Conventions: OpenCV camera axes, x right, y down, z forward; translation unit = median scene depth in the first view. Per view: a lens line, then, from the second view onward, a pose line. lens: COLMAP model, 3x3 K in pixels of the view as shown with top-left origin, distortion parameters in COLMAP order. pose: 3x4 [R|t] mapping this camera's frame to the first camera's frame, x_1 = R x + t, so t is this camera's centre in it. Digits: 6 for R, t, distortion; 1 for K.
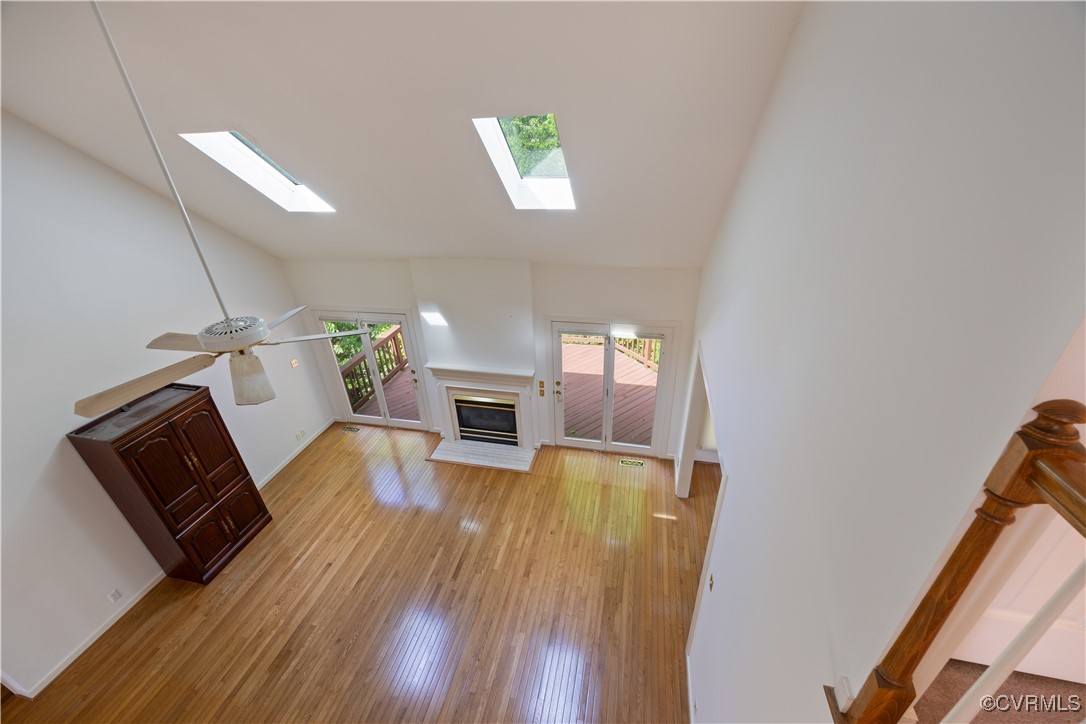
lens RADIAL K [[424.0, 0, 551.7], [0, 424.0, 365.2], [0, 0, 1]] dist [-0.001569, 0.001601]
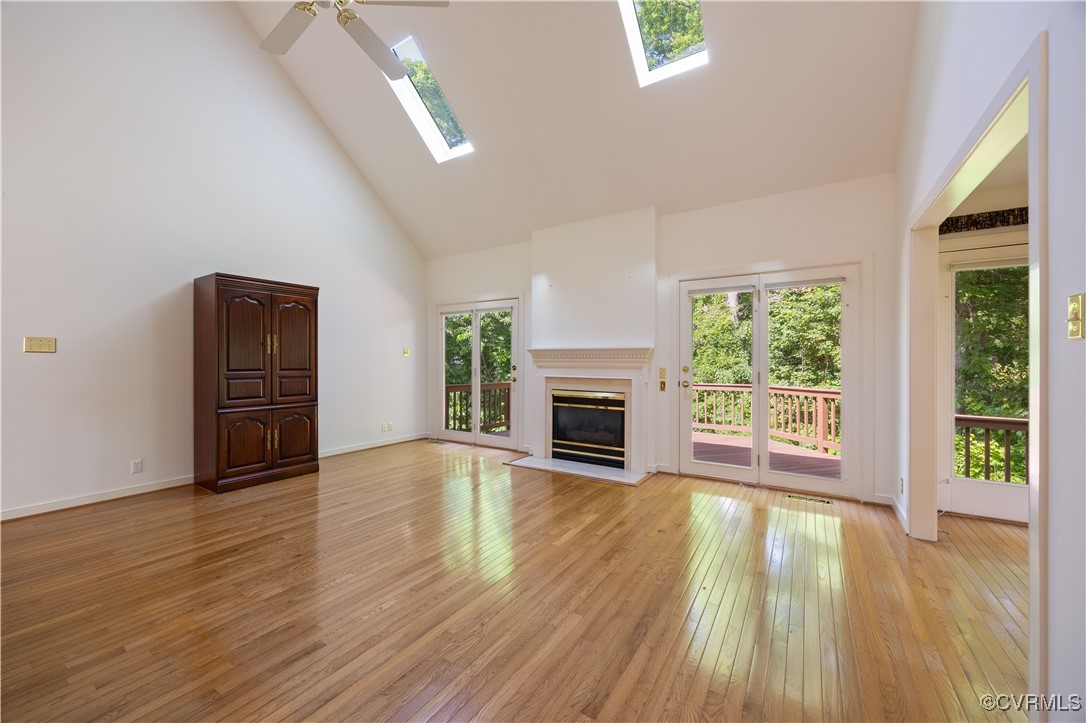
lens RADIAL K [[424.0, 0, 538.8], [0, 424.0, 359.9], [0, 0, 1]] dist [-0.001569, 0.001601]
pose [[0.934564, 0.033310, -0.354232, 0.036523], [-0.195368, 0.880127, -0.432676, 0.393448], [0.297356, 0.473569, 0.829043, 0.287081]]
